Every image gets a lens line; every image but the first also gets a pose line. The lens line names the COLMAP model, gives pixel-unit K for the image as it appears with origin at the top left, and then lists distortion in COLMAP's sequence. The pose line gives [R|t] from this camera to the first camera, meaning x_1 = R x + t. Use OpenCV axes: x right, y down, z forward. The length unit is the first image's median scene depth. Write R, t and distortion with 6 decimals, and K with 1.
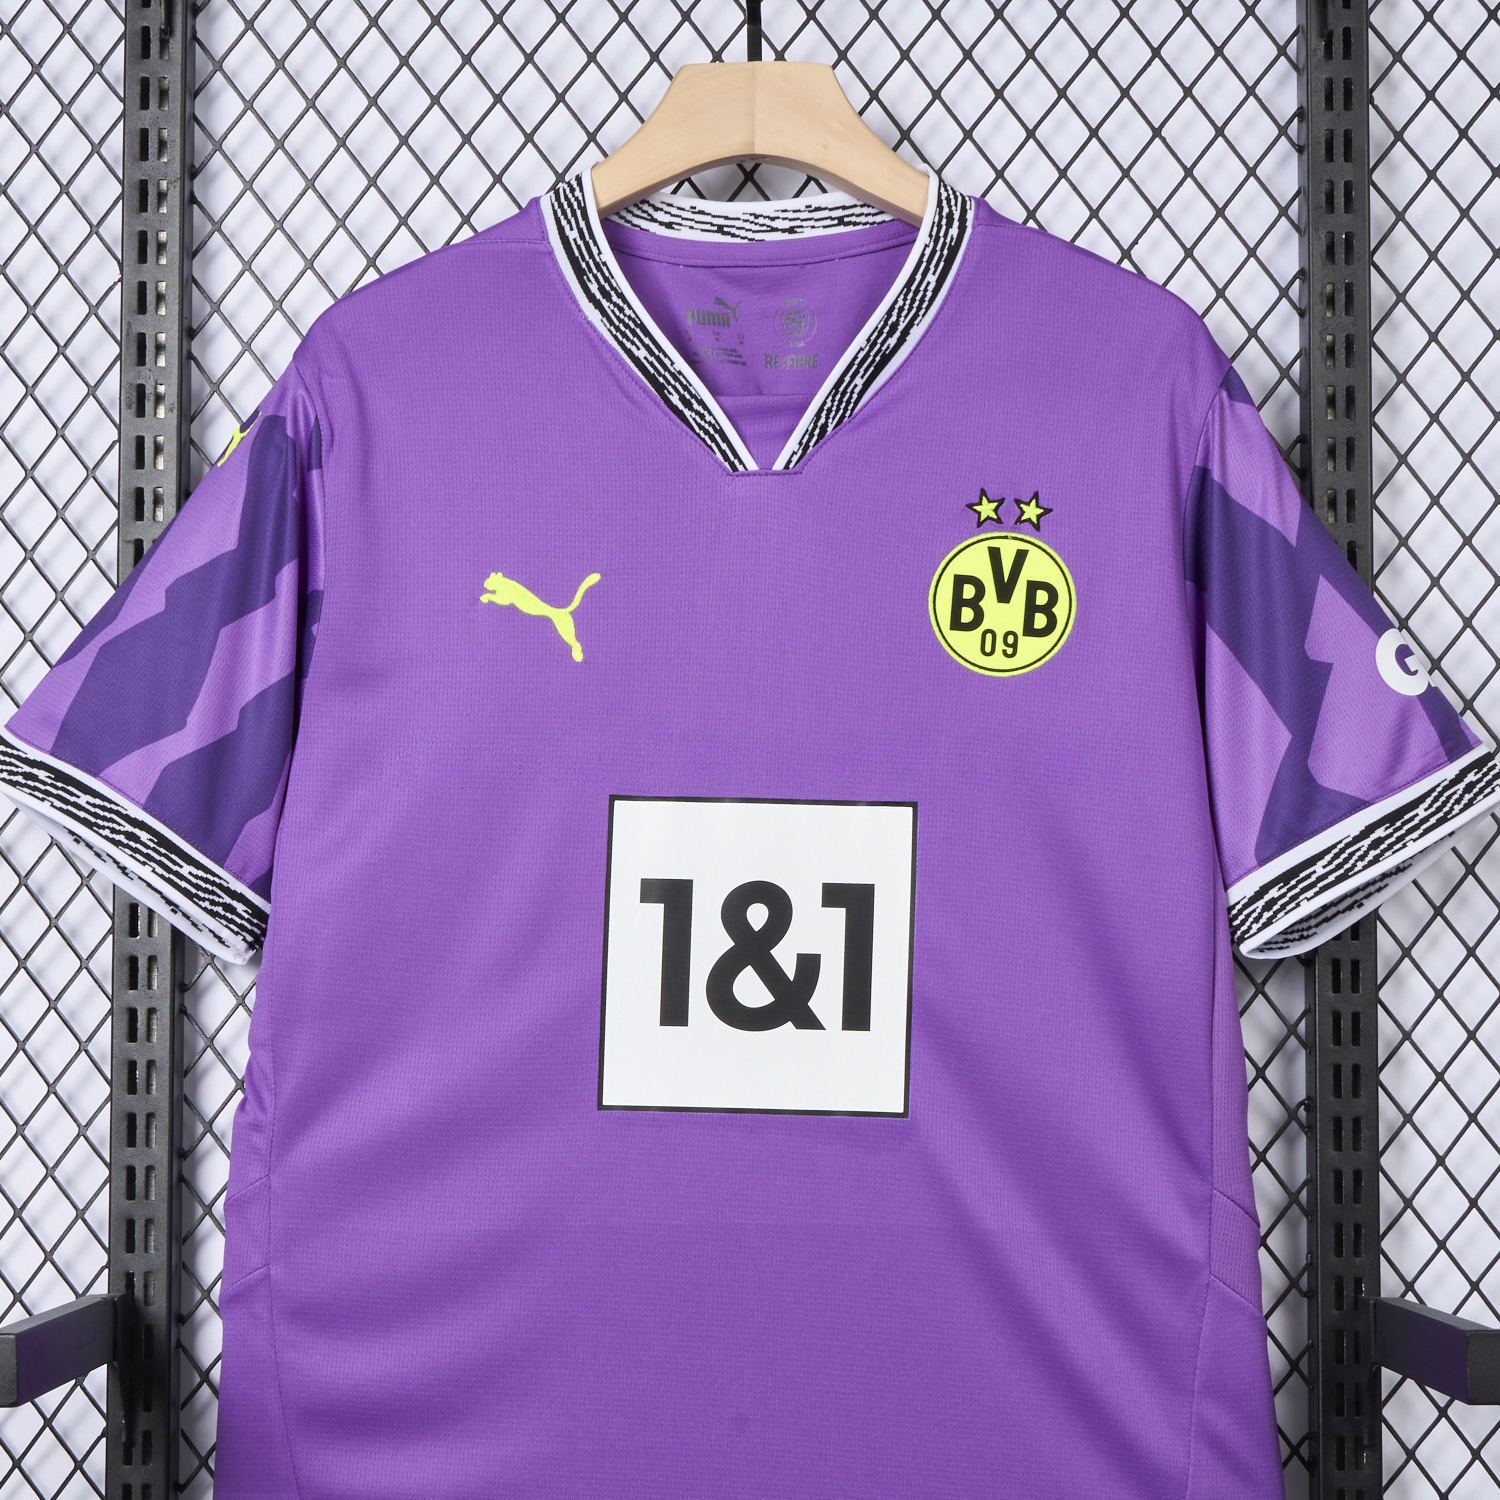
lens RADIAL K [[2213.9, 0, 792.0], [0, 2213.9, 746.3], [0, 0, 1]] dist [-0.011662, -0.039271]
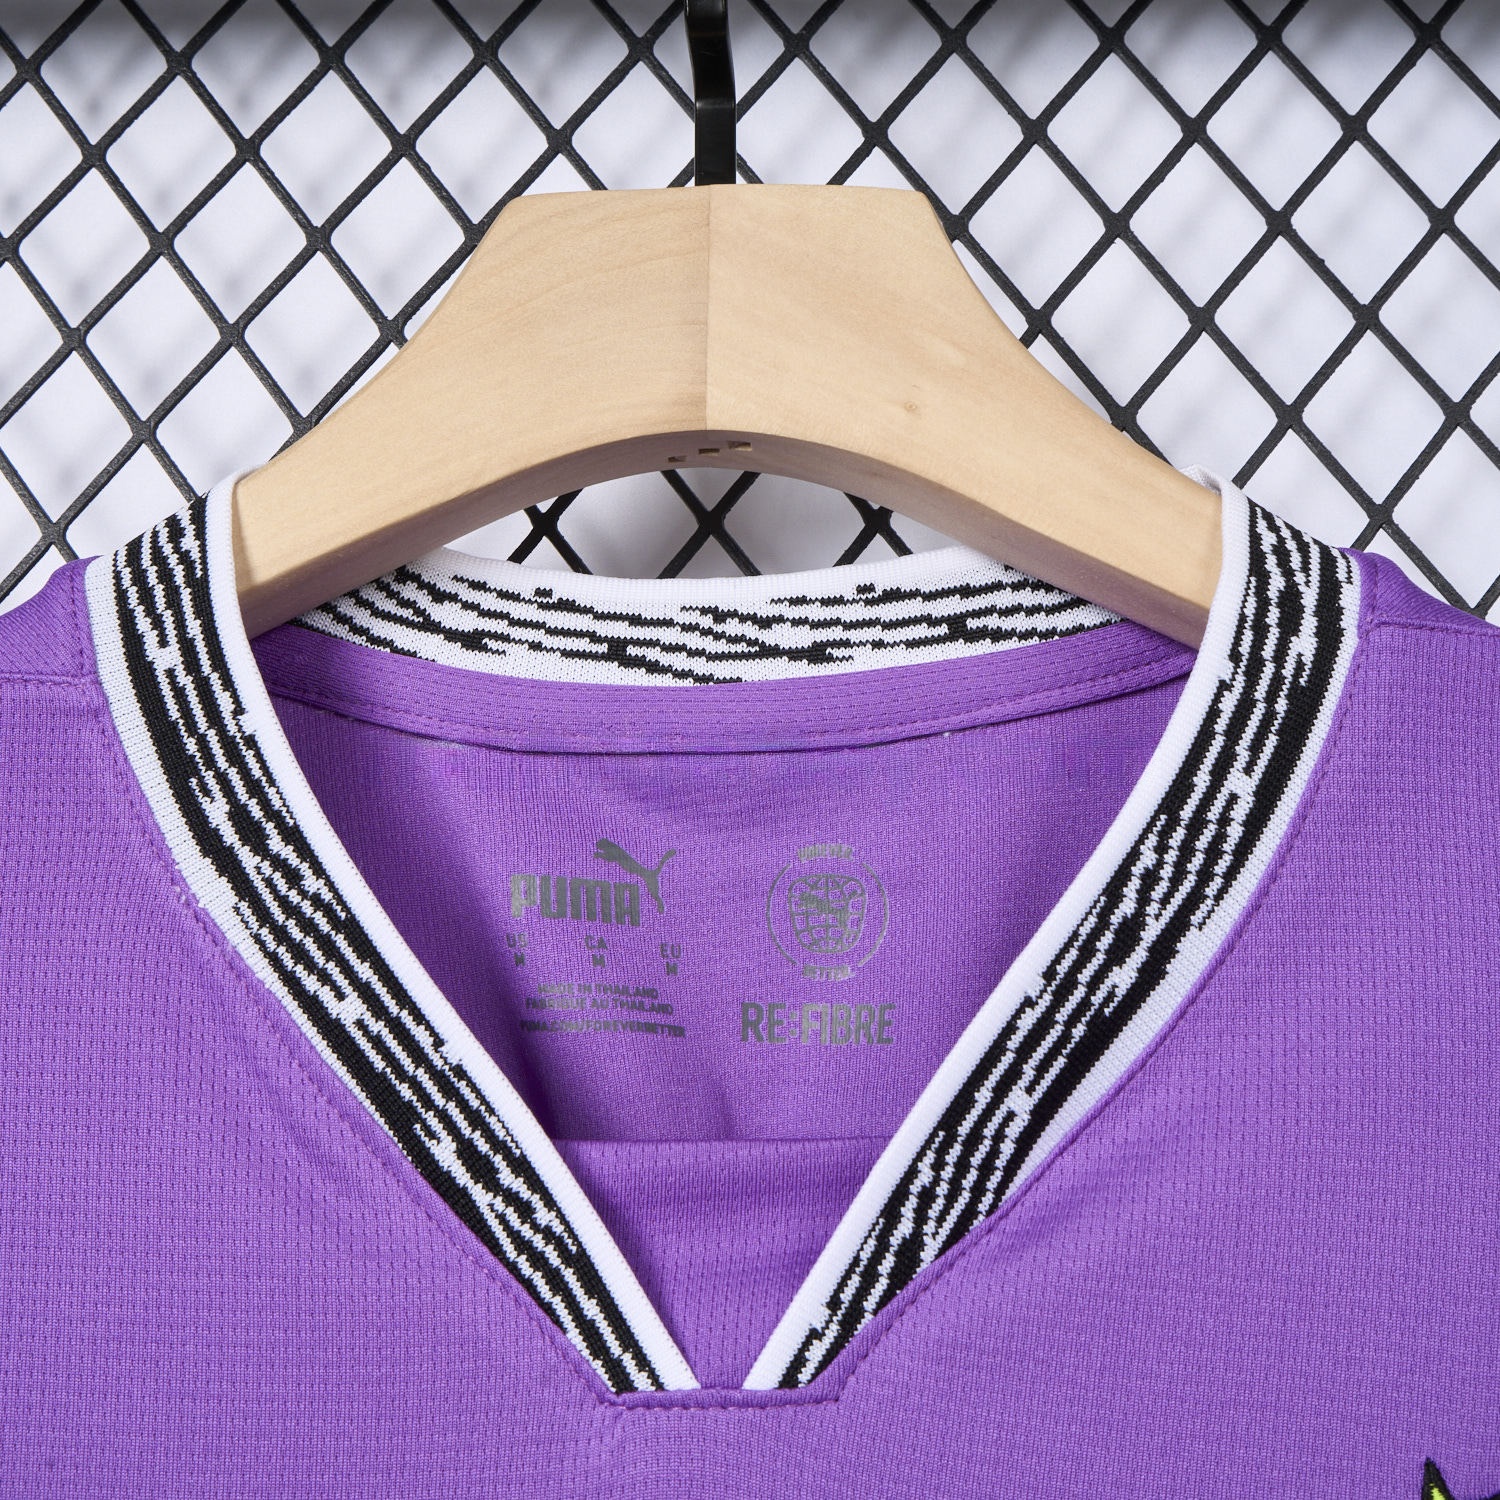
lens RADIAL K [[2213.9, 0, 792.0], [0, 2213.9, 746.3], [0, 0, 1]] dist [-0.011662, -0.039271]
pose [[0.999005, -0.000785, -0.044589, 0.011770], [-0.009636, 0.972424, -0.233019, -0.140186], [0.043543, 0.233217, 0.971449, 0.678181]]
